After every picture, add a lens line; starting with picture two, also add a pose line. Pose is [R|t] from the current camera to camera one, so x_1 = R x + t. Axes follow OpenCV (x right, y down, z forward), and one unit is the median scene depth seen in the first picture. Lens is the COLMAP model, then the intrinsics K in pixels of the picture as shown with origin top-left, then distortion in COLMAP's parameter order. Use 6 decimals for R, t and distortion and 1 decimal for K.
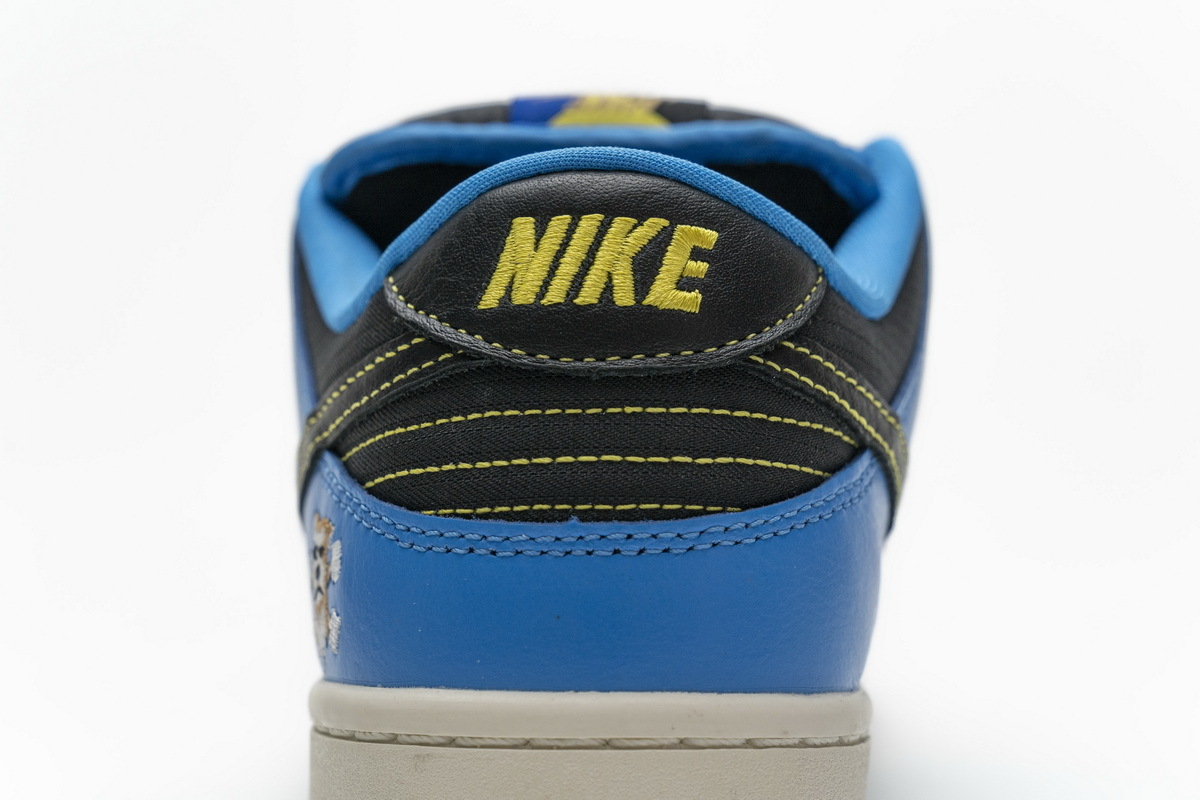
lens RADIAL K [[2309.9, 0, 605.9], [0, 2309.9, 396.1], [0, 0, 1]] dist [0.003771, 0.000000]
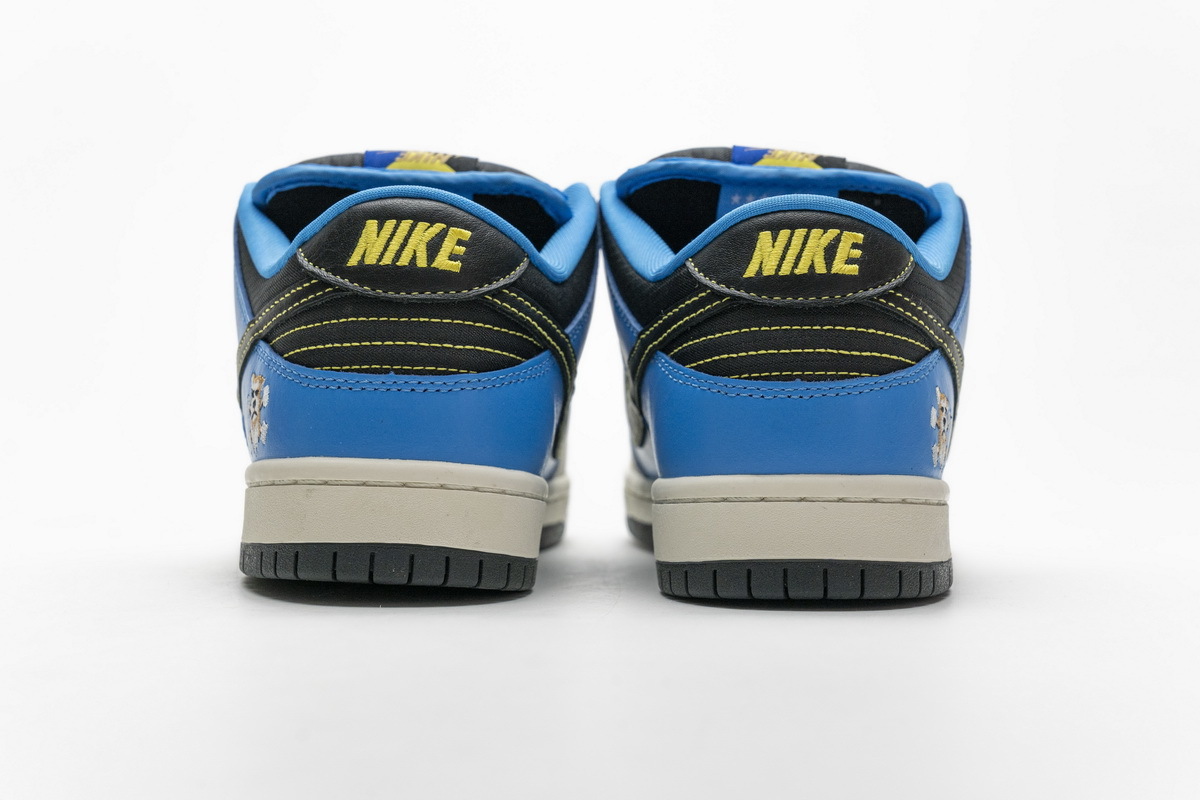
lens RADIAL K [[2309.9, 0, 590.2], [0, 2309.9, 398.9], [0, 0, 1]] dist [0.003771, 0.000000]
pose [[0.996872, 0.037670, 0.069479, 0.018279], [-0.037394, 0.999287, -0.005270, 0.076633], [-0.069628, 0.002655, 0.997570, -0.955393]]
